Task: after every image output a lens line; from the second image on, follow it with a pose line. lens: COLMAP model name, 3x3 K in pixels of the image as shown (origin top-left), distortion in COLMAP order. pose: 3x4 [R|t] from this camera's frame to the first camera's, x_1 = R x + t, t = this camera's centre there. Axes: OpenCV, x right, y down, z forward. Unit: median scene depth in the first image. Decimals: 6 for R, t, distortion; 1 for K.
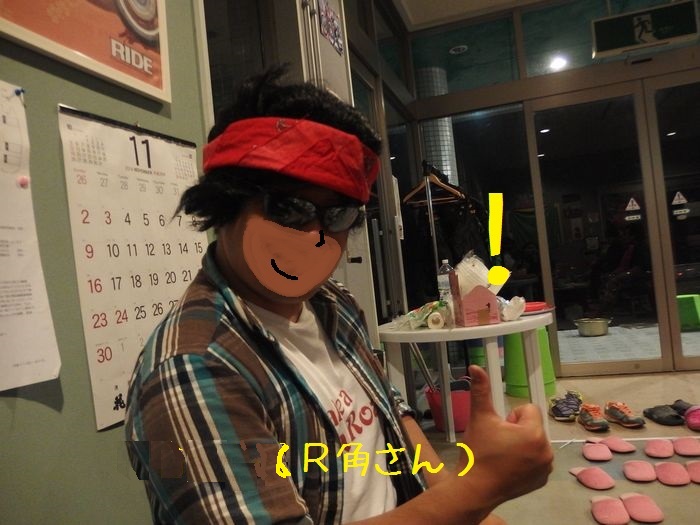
lens RADIAL K [[590.0, 0, 350.0], [0, 590.0, 262.5], [0, 0, 1]] dist [0.001748, -0.001180]
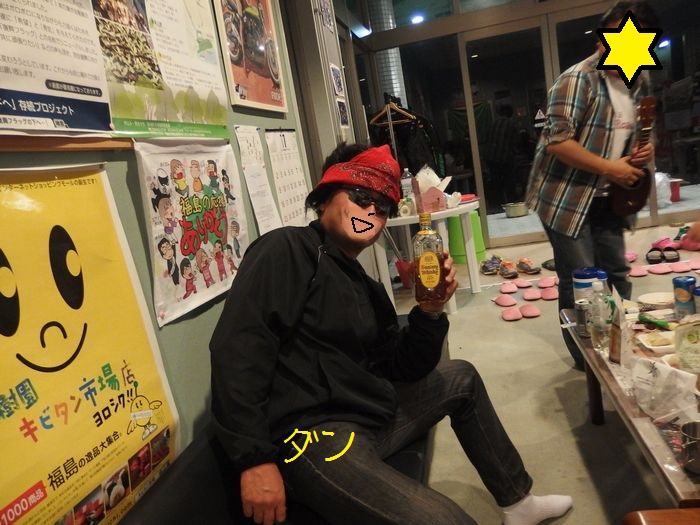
lens RADIAL K [[590.0, 0, 350.0], [0, 590.0, 262.5], [0, 0, 1]] dist [0.001748, -0.001180]
pose [[0.993224, -0.074450, 0.089235, -0.114892], [0.058056, 0.983038, 0.173972, -0.036547], [-0.100674, -0.167613, 0.980699, -0.413066]]
